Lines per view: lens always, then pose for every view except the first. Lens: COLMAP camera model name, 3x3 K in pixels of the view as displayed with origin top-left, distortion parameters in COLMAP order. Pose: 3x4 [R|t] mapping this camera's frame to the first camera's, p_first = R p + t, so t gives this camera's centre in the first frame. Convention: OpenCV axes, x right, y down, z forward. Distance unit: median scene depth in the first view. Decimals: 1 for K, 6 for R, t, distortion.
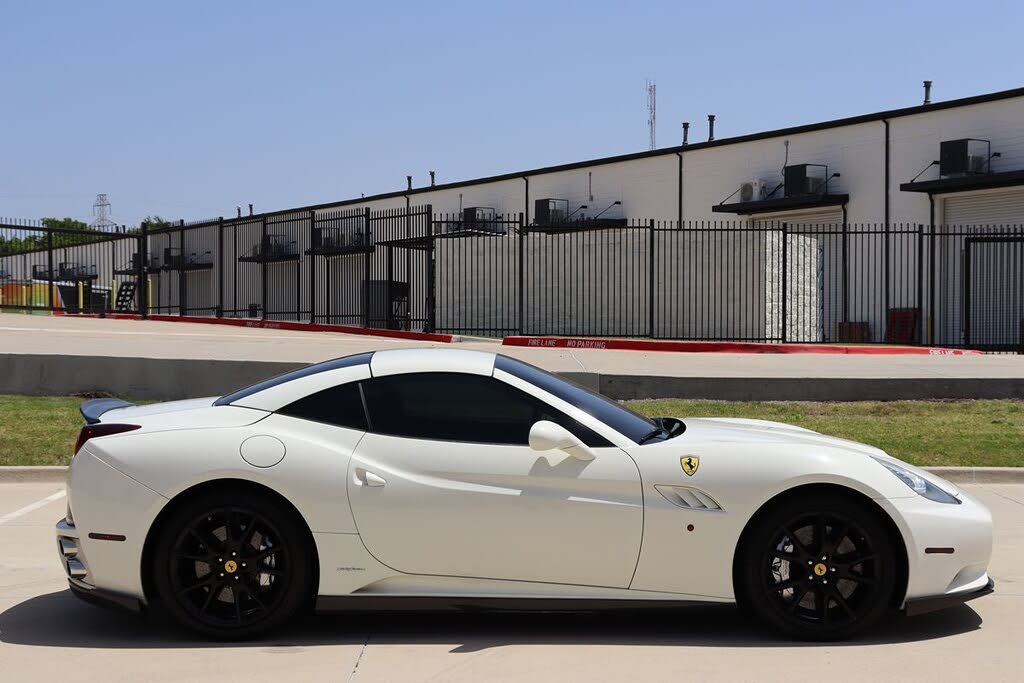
lens RADIAL K [[4004.5, 0, 541.8], [0, 4004.5, 375.5], [0, 0, 1]] dist [3.258426, 0.723133]
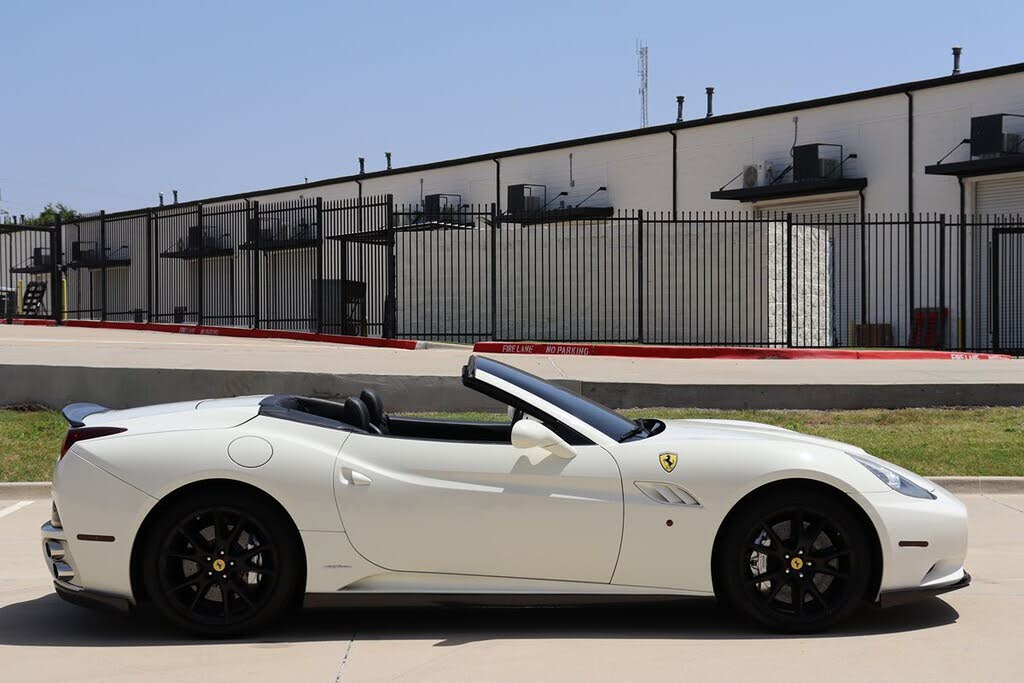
lens RADIAL K [[4004.5, 0, 541.8], [0, 4004.5, 375.5], [0, 0, 1]] dist [3.258426, 0.723133]
pose [[0.999973, -0.005547, 0.004893, 0.001016], [0.005549, 0.999985, -0.000226, -0.002079], [-0.004892, 0.000254, 0.999988, 0.110753]]
